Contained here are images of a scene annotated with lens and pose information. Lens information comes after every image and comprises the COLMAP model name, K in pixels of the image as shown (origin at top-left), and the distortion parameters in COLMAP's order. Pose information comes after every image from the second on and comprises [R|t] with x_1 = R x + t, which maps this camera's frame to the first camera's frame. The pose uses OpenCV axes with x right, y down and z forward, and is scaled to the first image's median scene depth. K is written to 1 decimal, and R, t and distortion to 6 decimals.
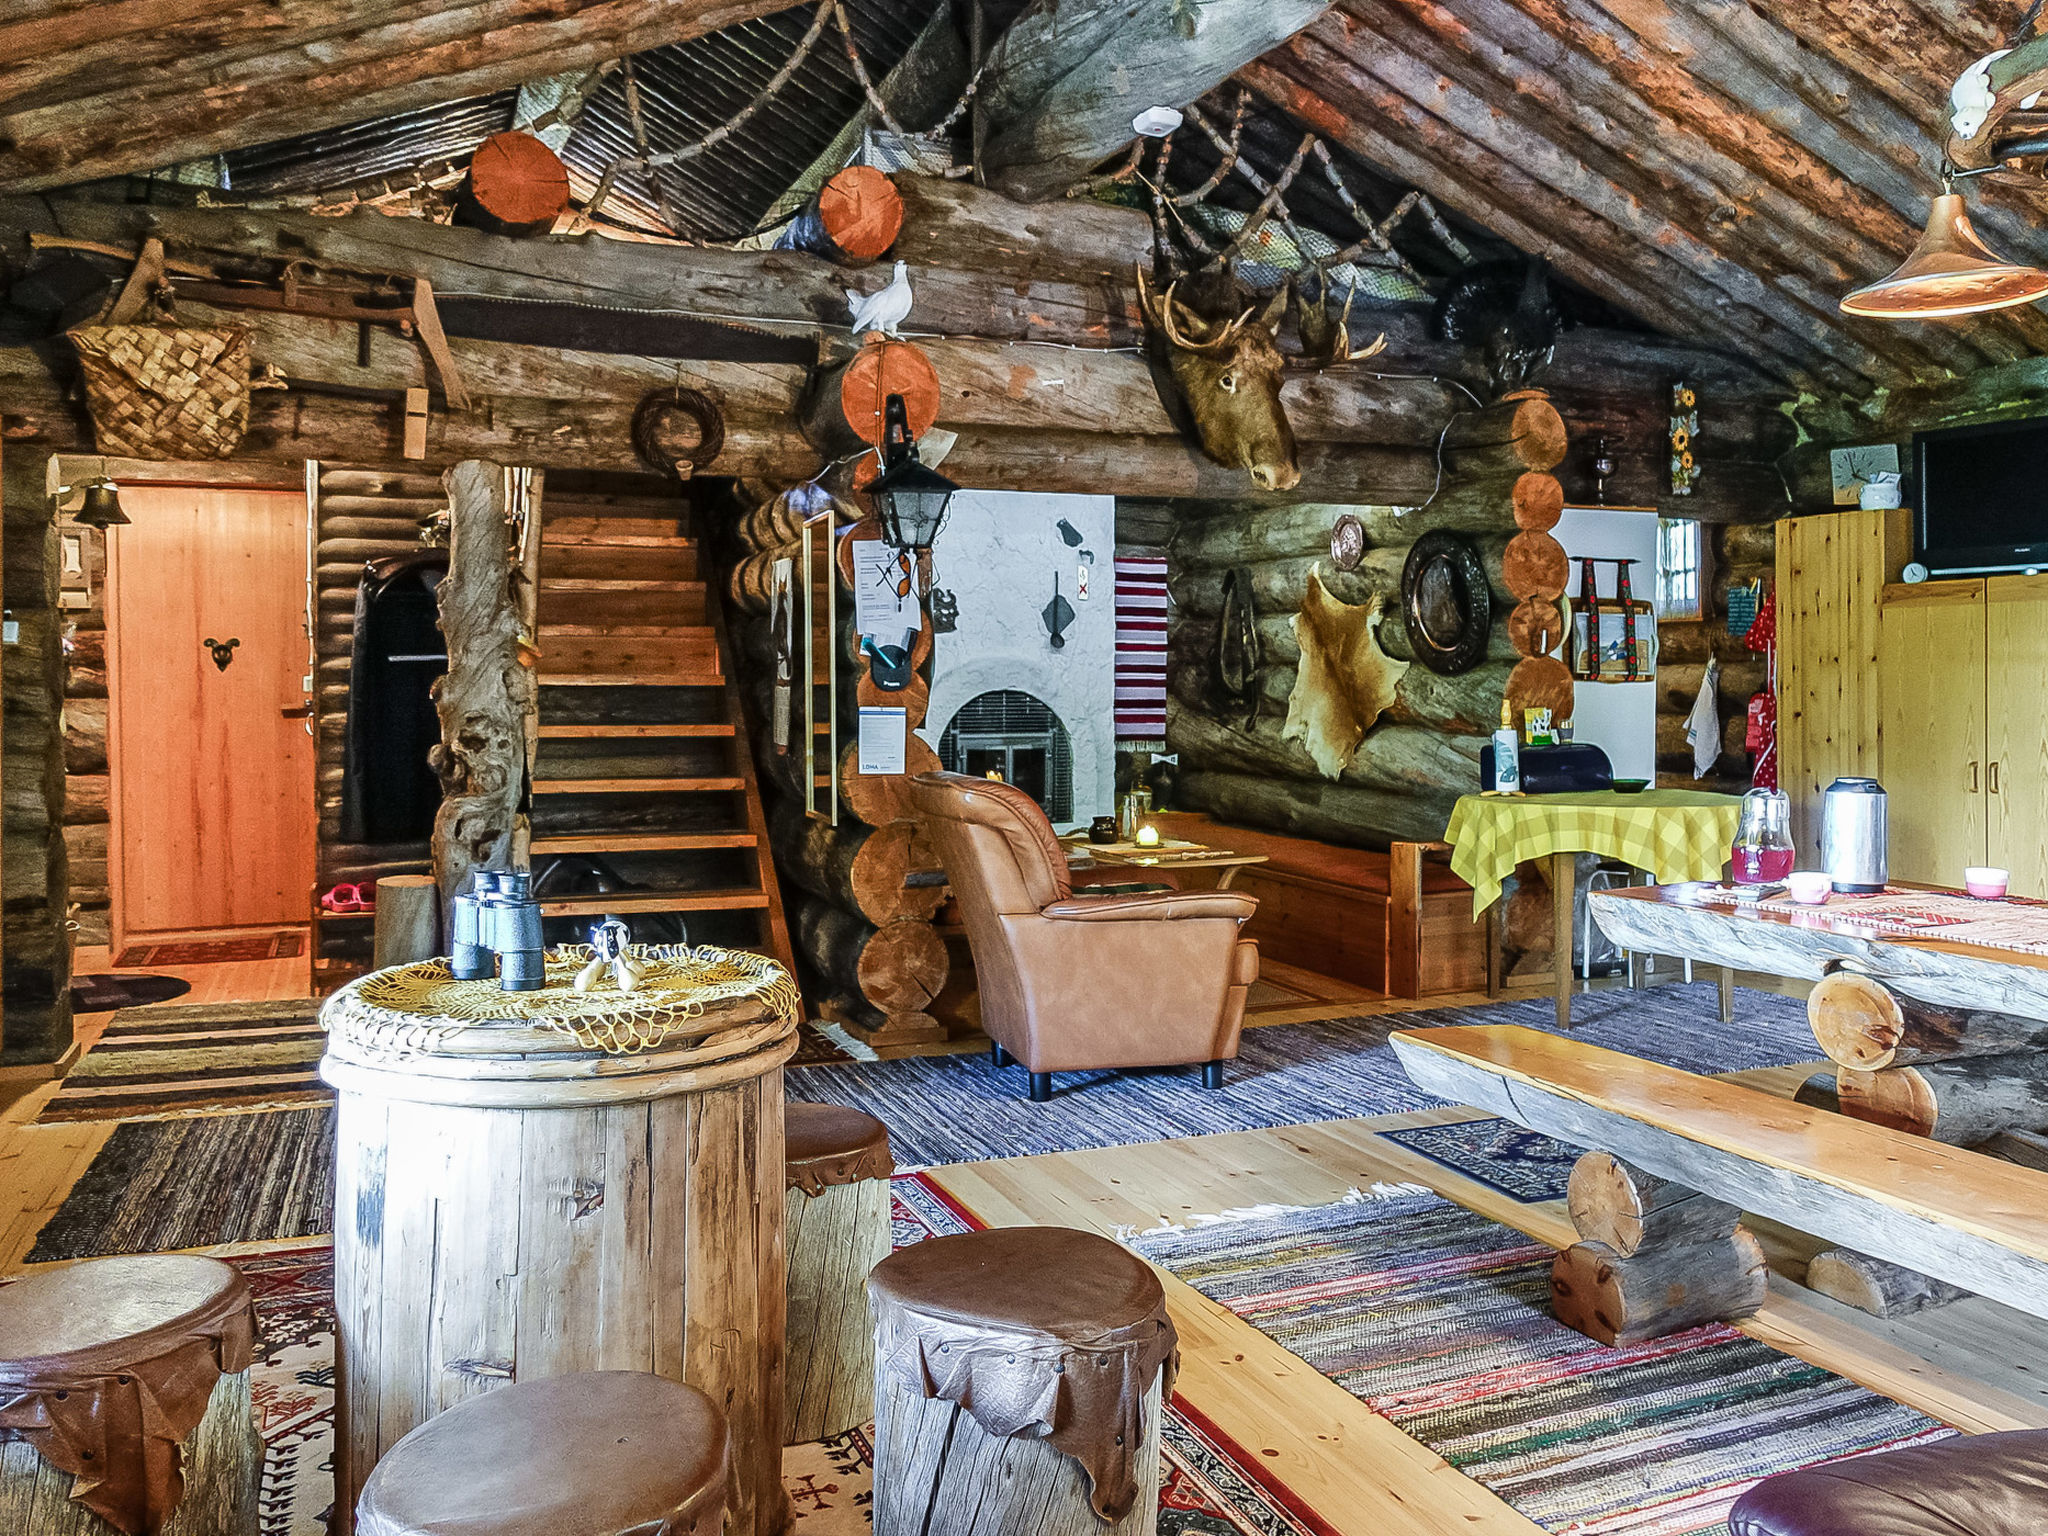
lens RADIAL K [[1578.9, 0, 1026.9], [0, 1578.9, 689.7], [0, 0, 1]] dist [0.002451, 0.012280]
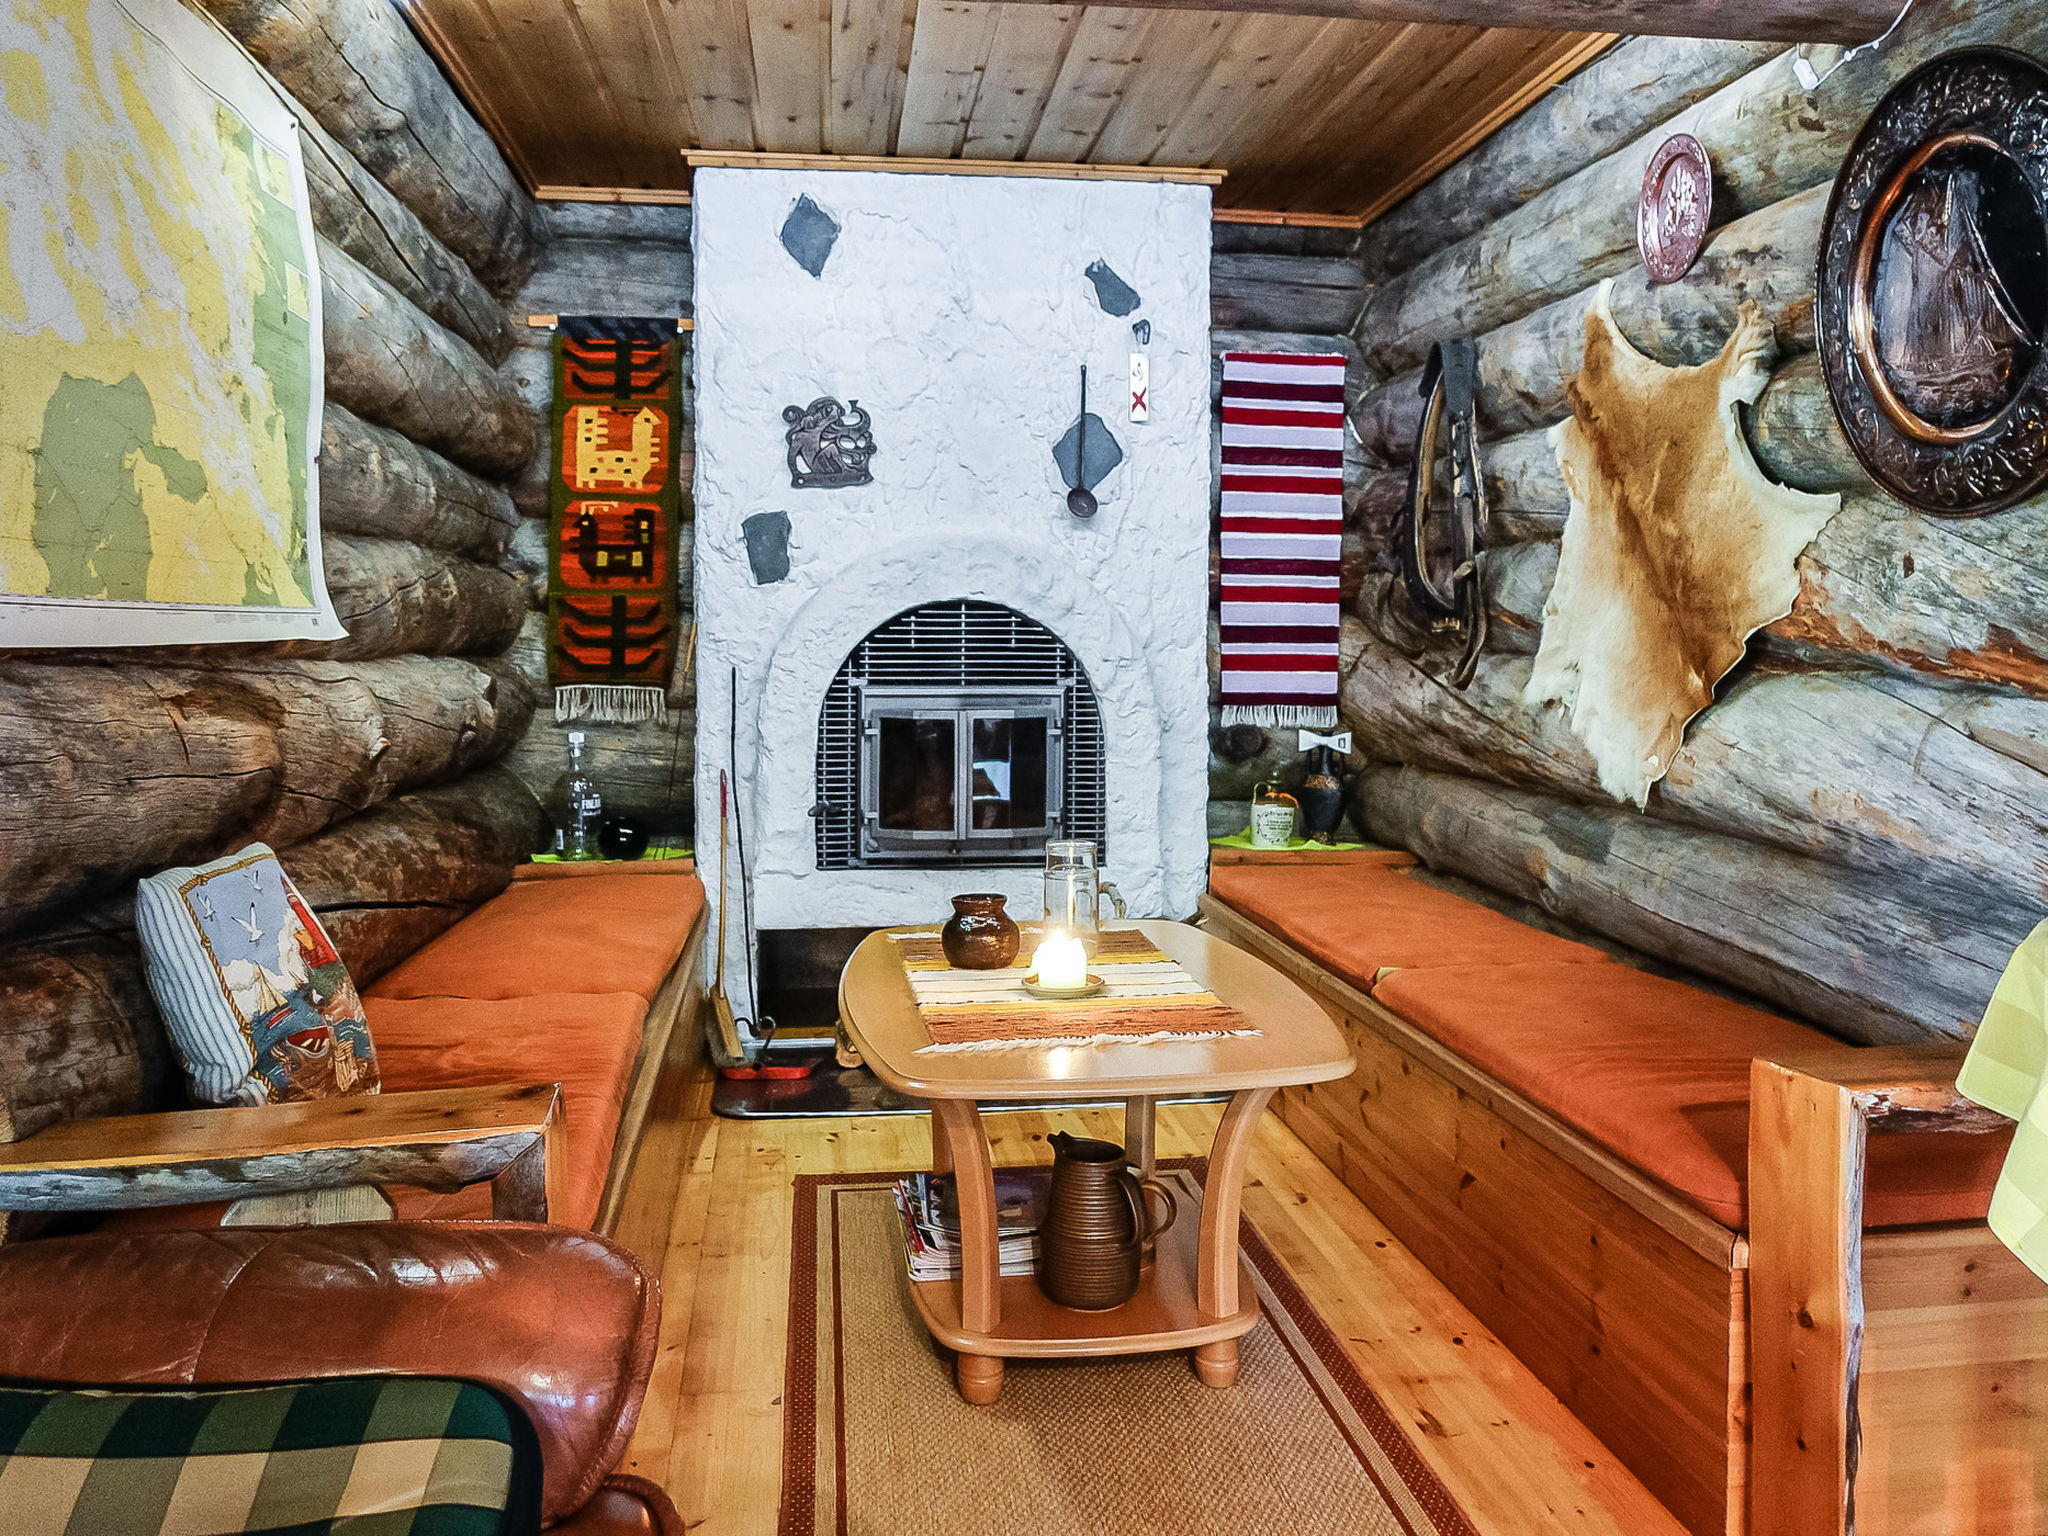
lens RADIAL K [[1626.4, 0, 1024.1], [0, 1626.4, 672.1], [0, 0, 1]] dist [0.007017, -0.002943]
pose [[0.970866, 0.009018, -0.239453, 0.164290], [-0.005935, 0.999890, 0.013592, 0.020580], [0.239549, -0.011775, 0.970813, 0.646400]]
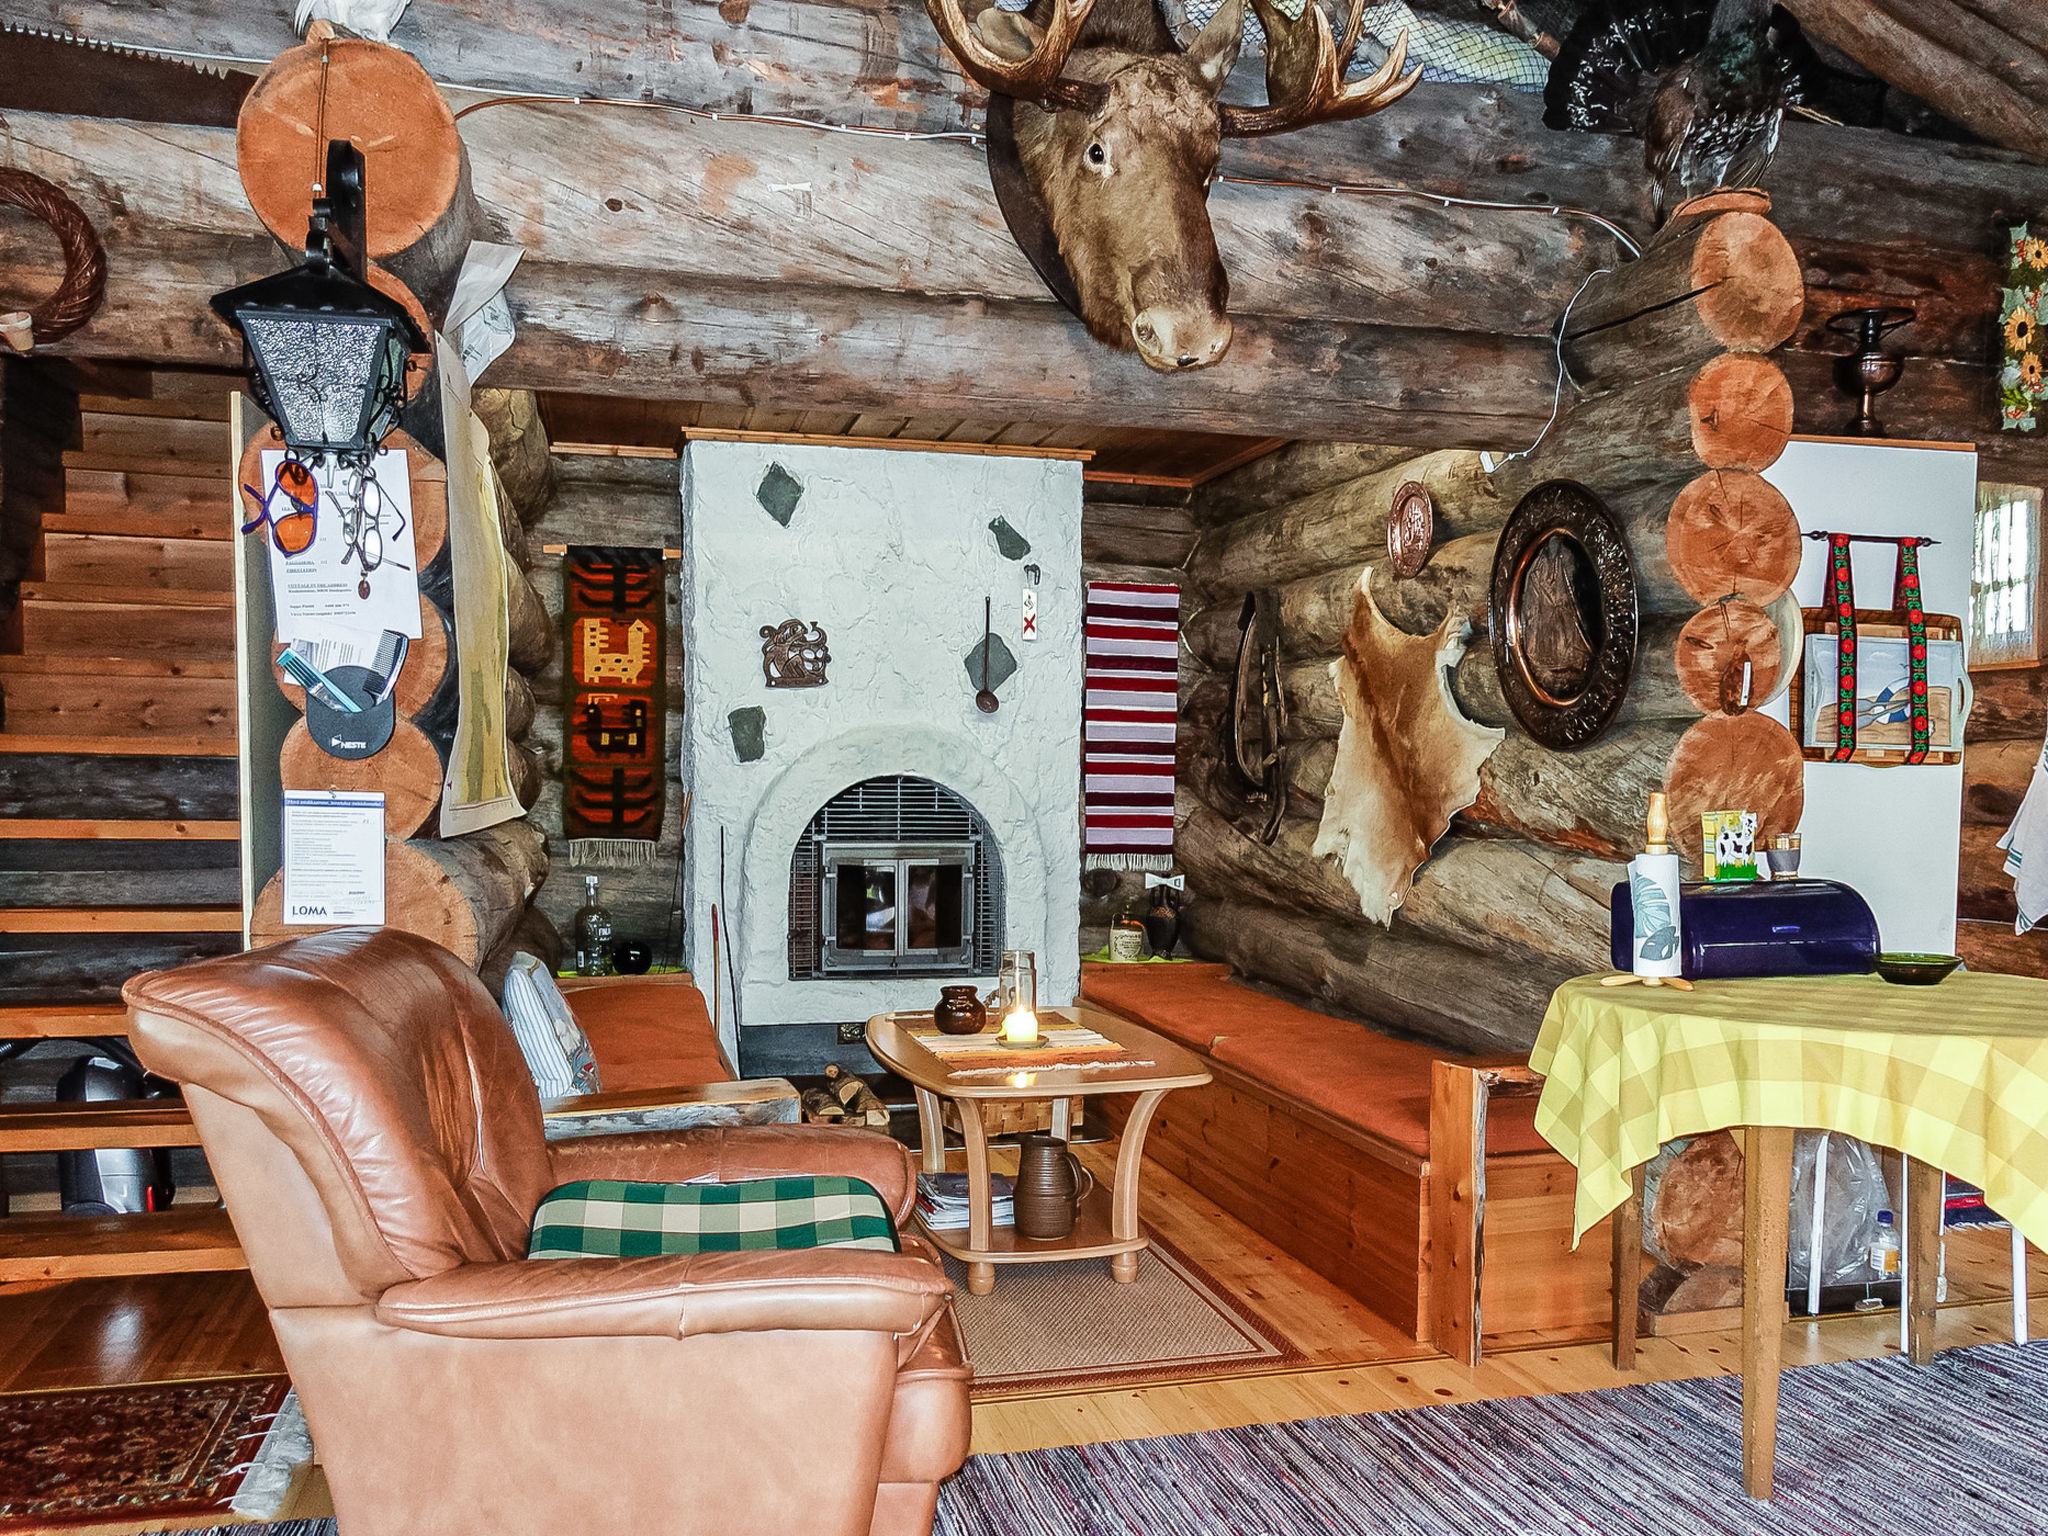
lens RADIAL K [[1616.1, 0, 1028.0], [0, 1616.1, 843.4], [0, 0, 1]] dist [0.013617, -0.007374]
pose [[0.993106, 0.014293, -0.116349, 0.151611], [-0.010353, 0.999355, 0.034395, 0.006247], [0.116766, -0.032953, 0.992613, 0.430274]]
